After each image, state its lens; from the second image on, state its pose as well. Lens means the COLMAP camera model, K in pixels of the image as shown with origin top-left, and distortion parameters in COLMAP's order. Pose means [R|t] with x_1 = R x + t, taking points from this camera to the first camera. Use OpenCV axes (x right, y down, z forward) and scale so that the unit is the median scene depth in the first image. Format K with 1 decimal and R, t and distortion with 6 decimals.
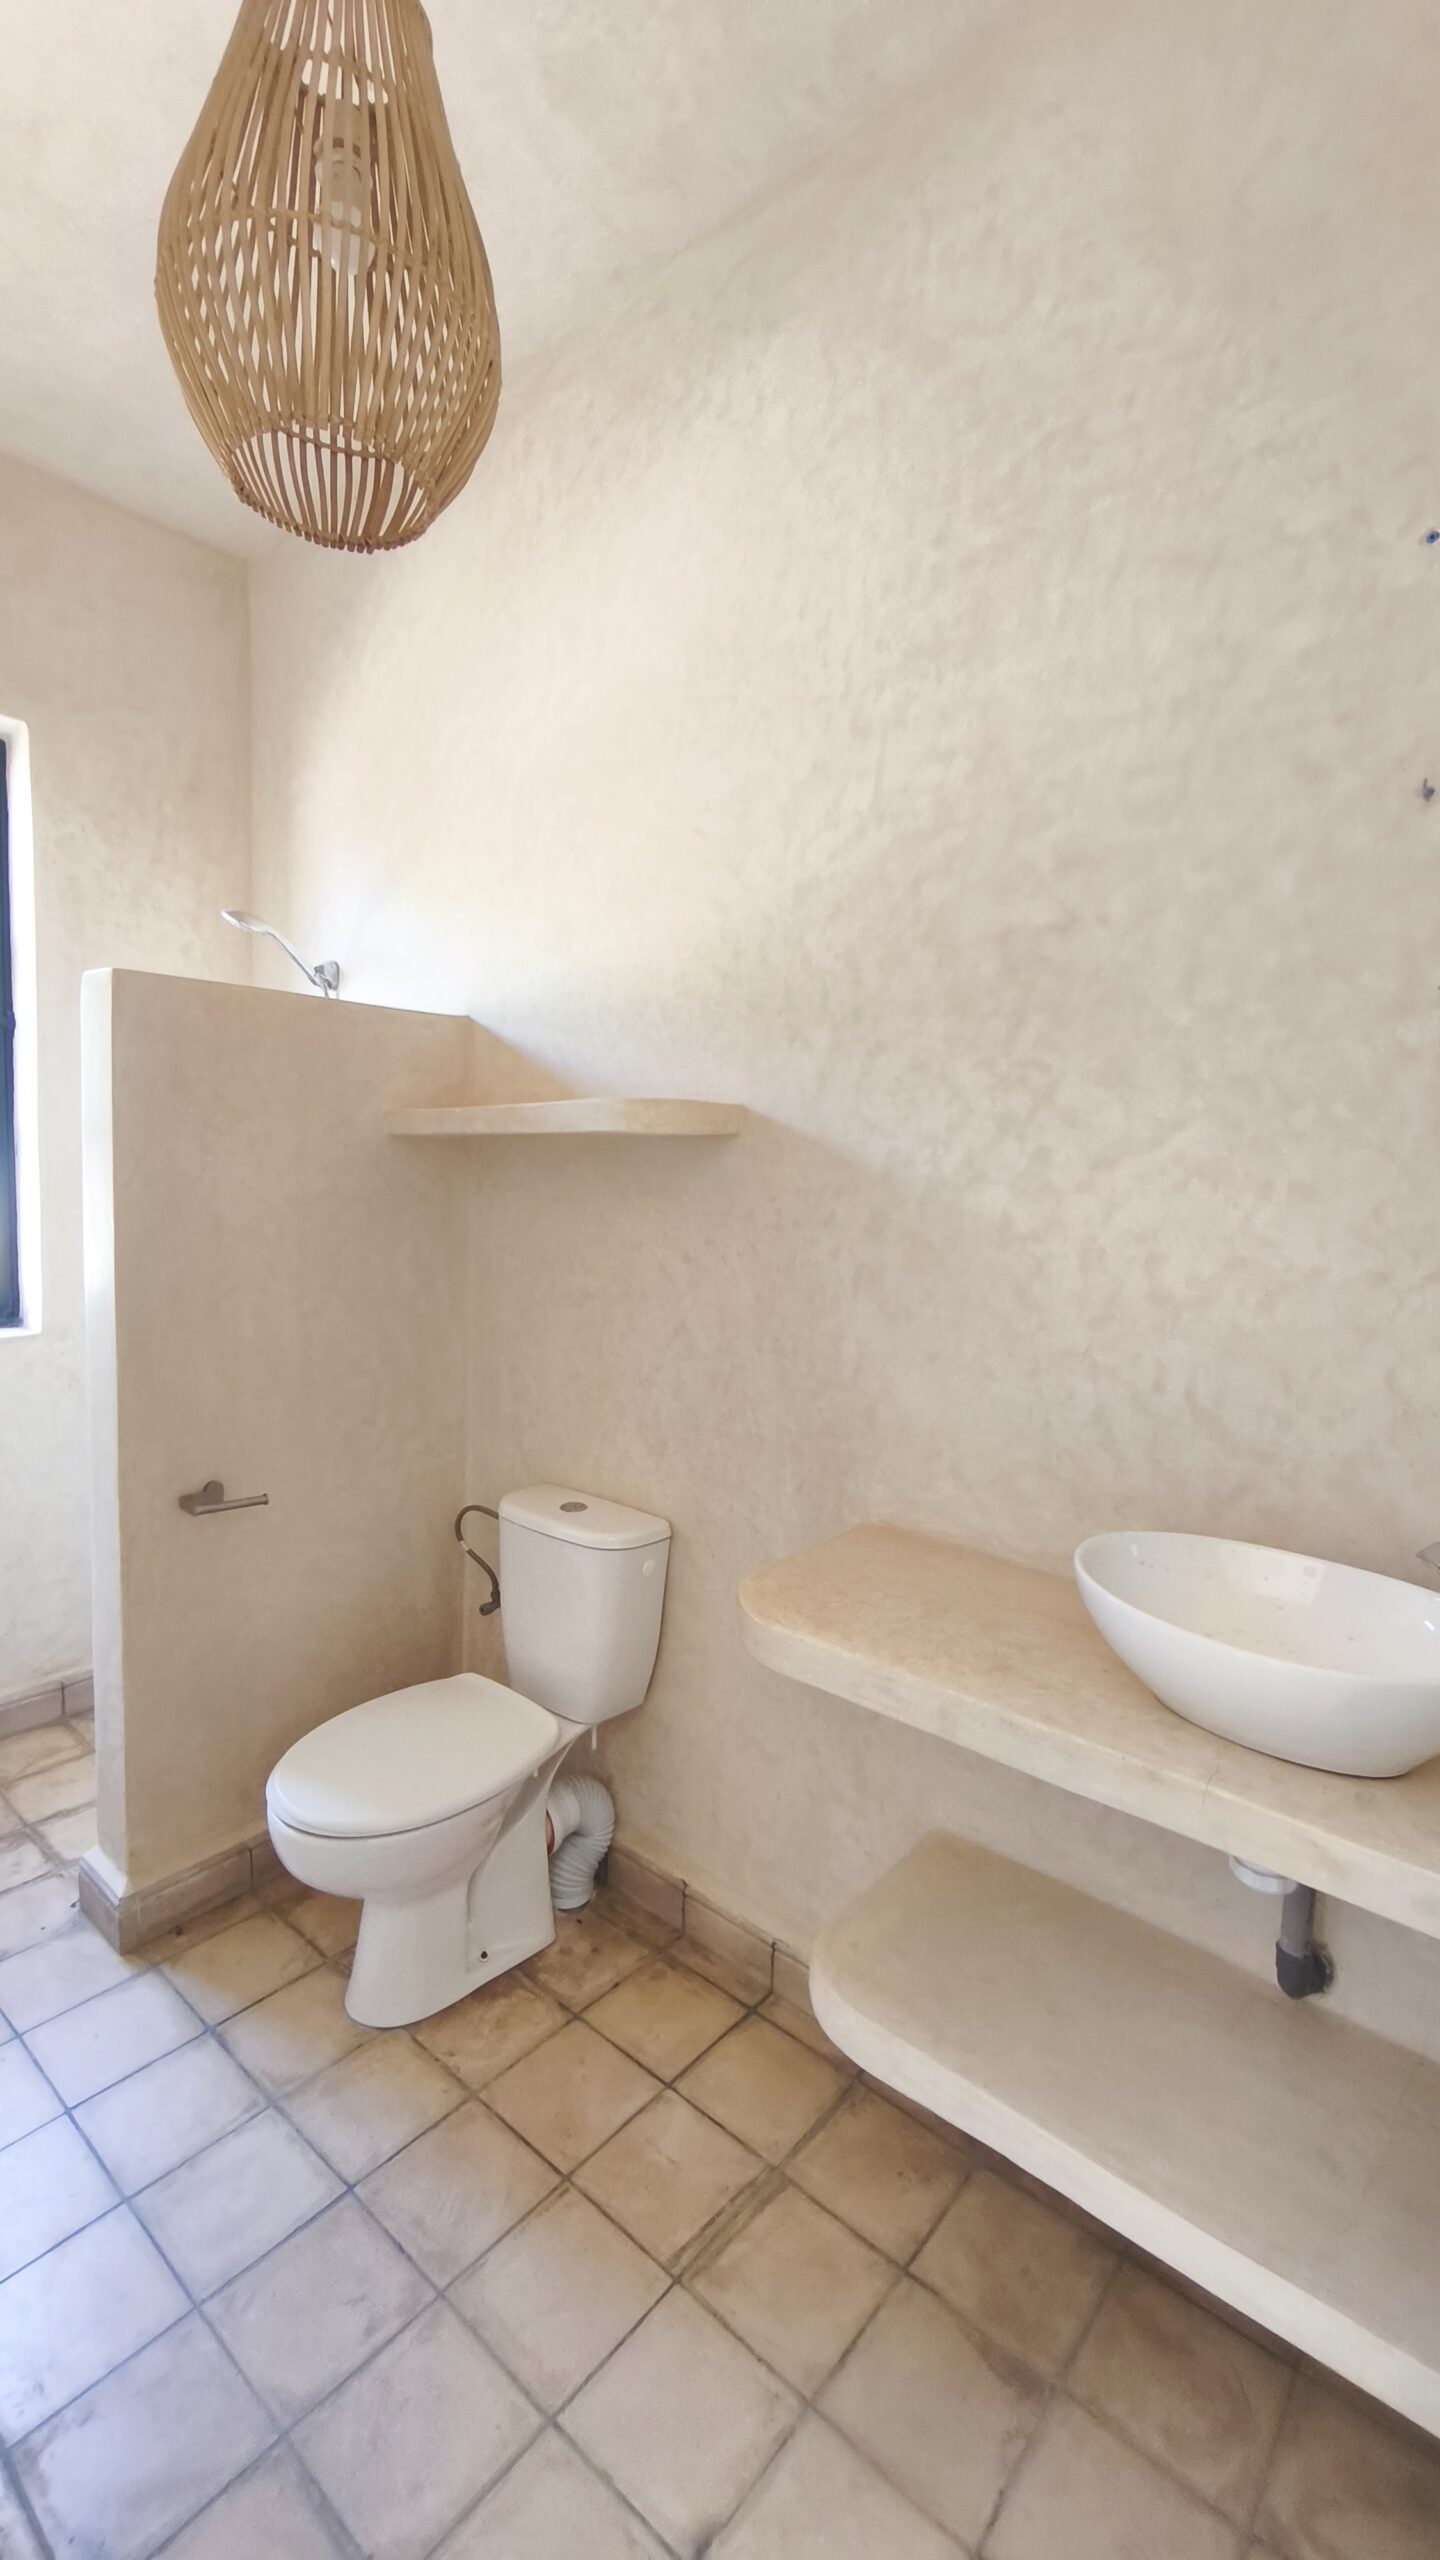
lens RADIAL K [[1083.8, 0, 717.8], [0, 1083.8, 1281.6], [0, 0, 1]] dist [-0.004514, 0.000299]
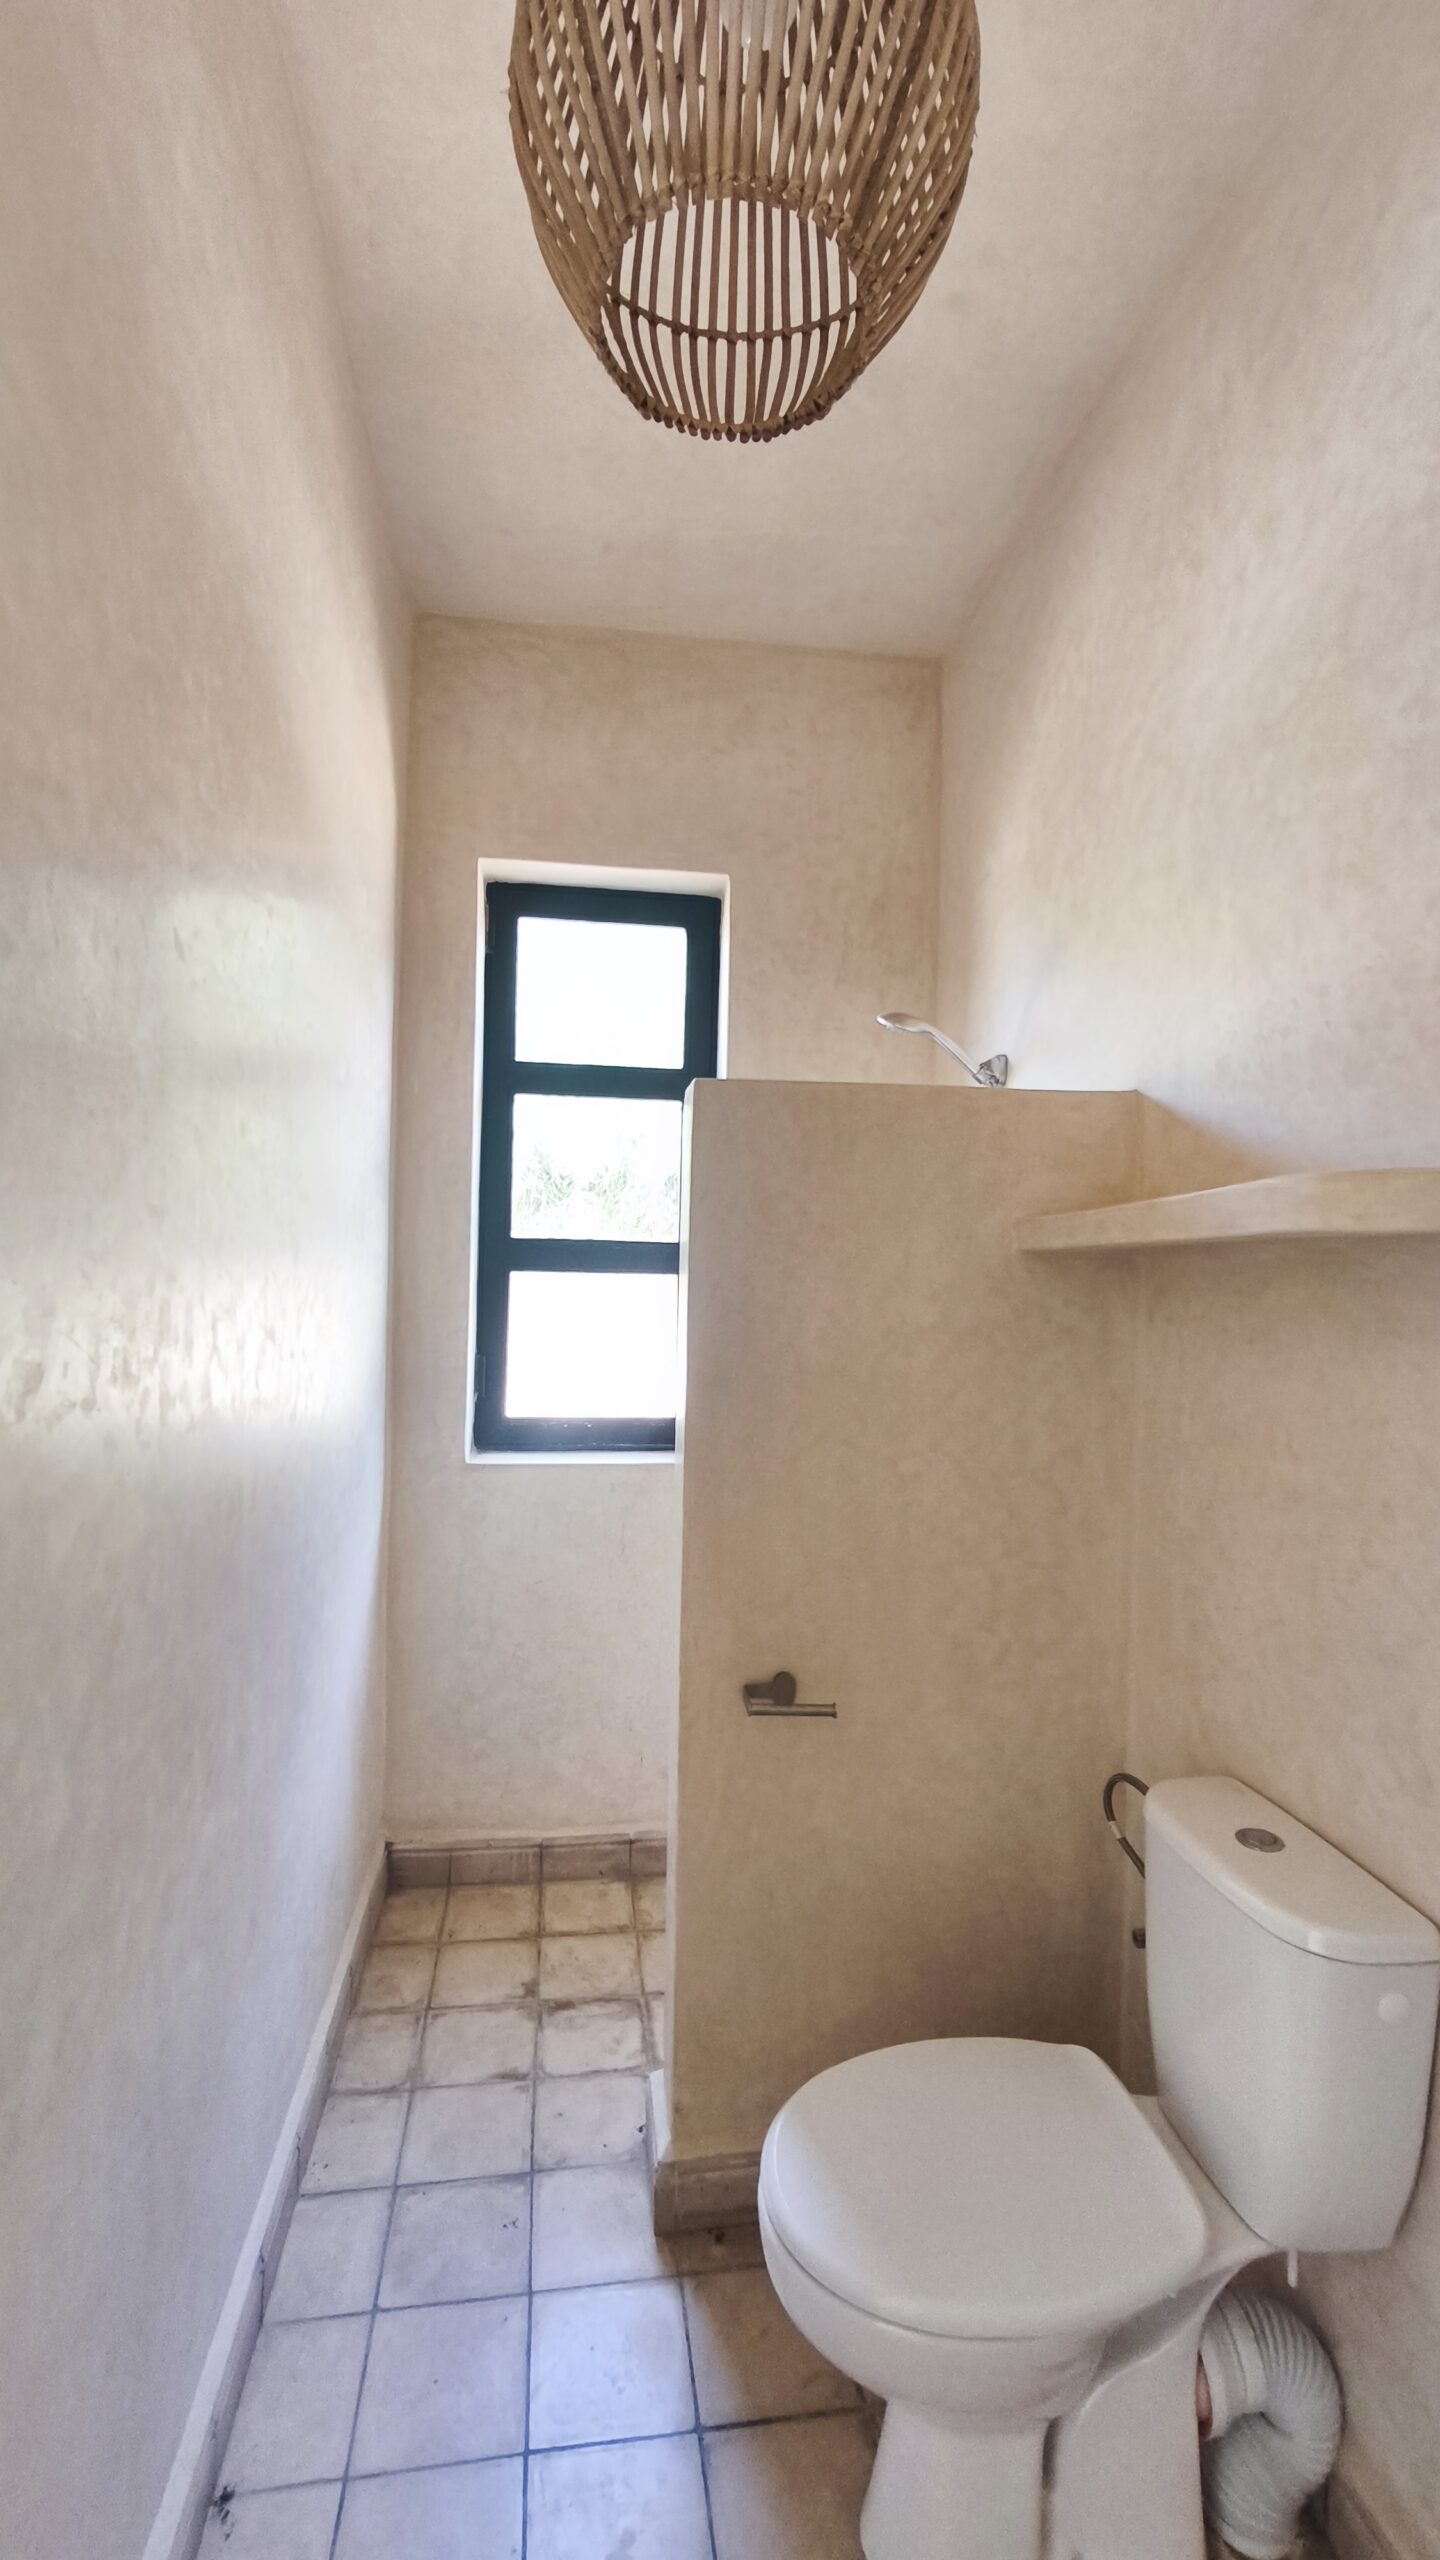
lens RADIAL K [[1083.8, 0, 722.6], [0, 1083.8, 1272.8], [0, 0, 1]] dist [-0.004514, 0.000299]
pose [[0.755334, -0.018873, -0.655068, 0.044287], [-0.063077, 0.992850, -0.101337, -0.030643], [0.652297, 0.117863, 0.748744, 0.301701]]
